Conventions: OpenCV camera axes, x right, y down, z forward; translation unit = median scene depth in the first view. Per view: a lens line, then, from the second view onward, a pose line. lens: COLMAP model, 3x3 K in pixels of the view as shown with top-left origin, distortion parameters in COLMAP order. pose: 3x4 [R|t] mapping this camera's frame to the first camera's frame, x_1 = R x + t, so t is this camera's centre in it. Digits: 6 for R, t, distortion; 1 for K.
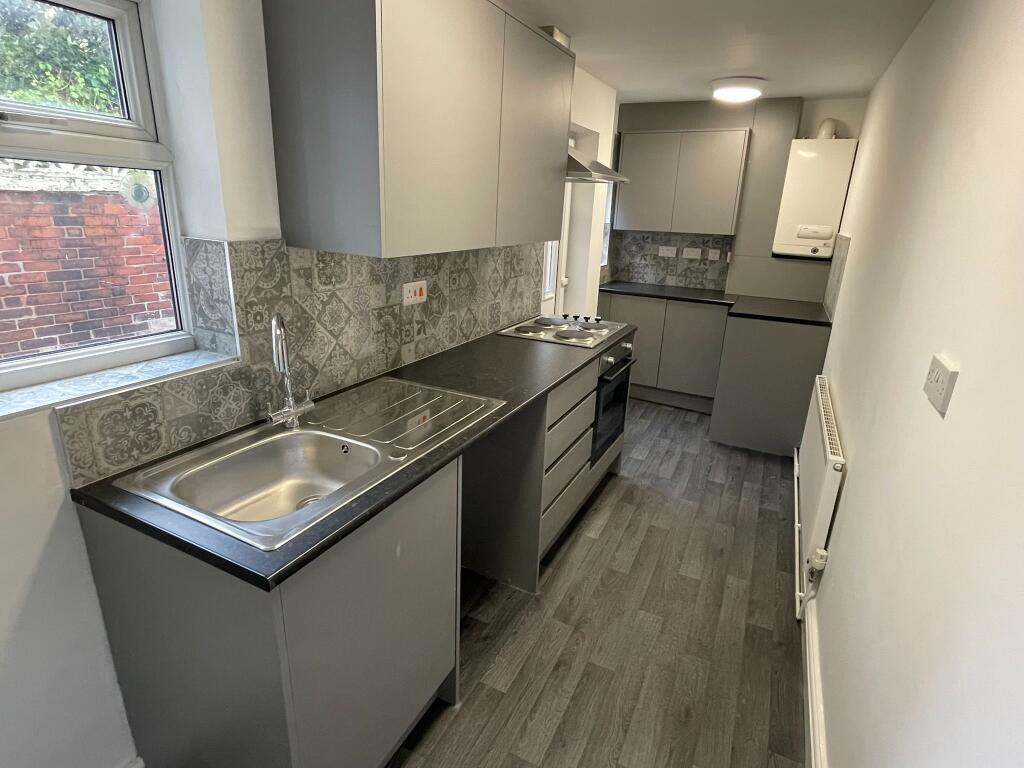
lens RADIAL K [[545.3, 0, 515.0], [0, 545.3, 385.8], [0, 0, 1]] dist [0.001665, -0.000887]
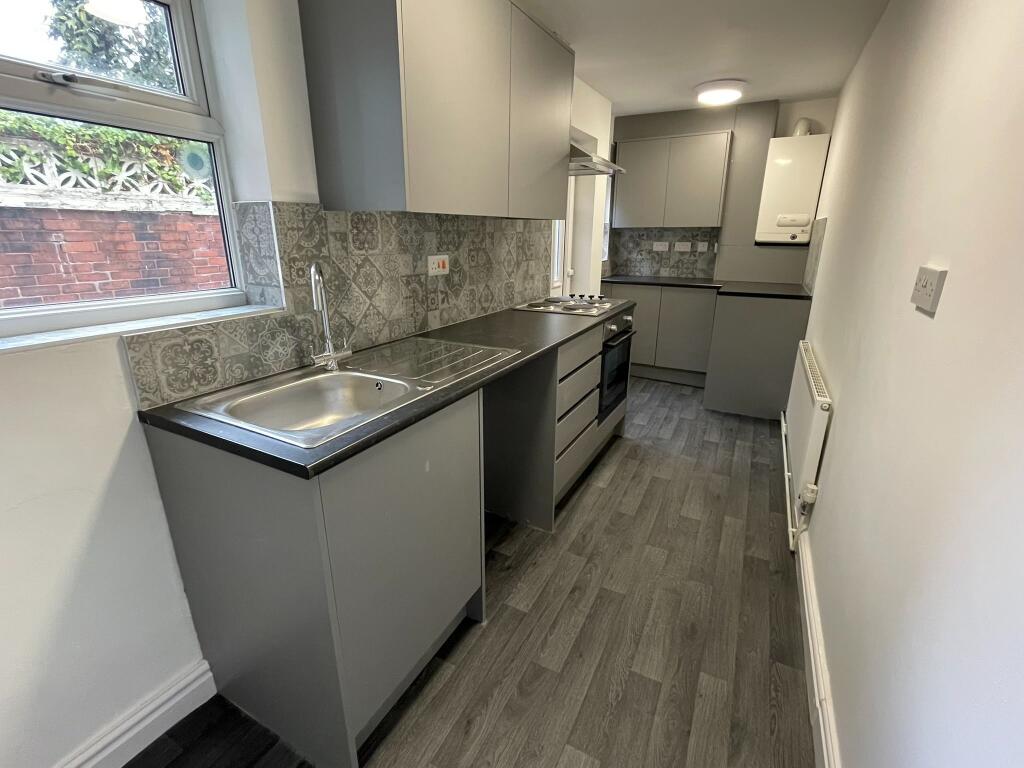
lens RADIAL K [[470.6, 0, 512.0], [0, 470.6, 384.0], [0, 0, 1]] dist [-0.000751, 0.000590]
pose [[0.998994, -0.025339, -0.037009, -0.000757], [0.024976, 0.999635, -0.010254, 0.080752], [0.037256, 0.009319, 0.999262, 0.026236]]
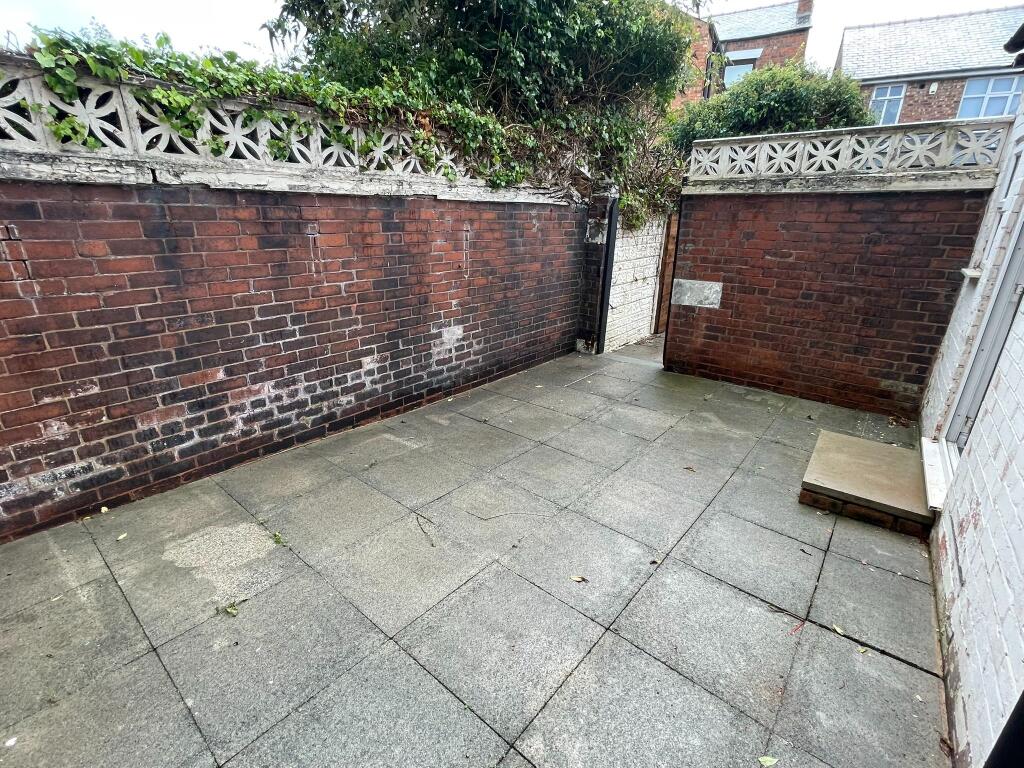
lens RADIAL K [[484.5, 0, 512.0], [0, 484.5, 384.0], [0, 0, 1]] dist [-0.000431, 0.000067]
pose [[0.976553, 0.044952, -0.210532, -0.731560], [-0.041630, 0.998929, 0.020187, -0.090119], [0.211214, -0.010949, 0.977379, 0.360988]]
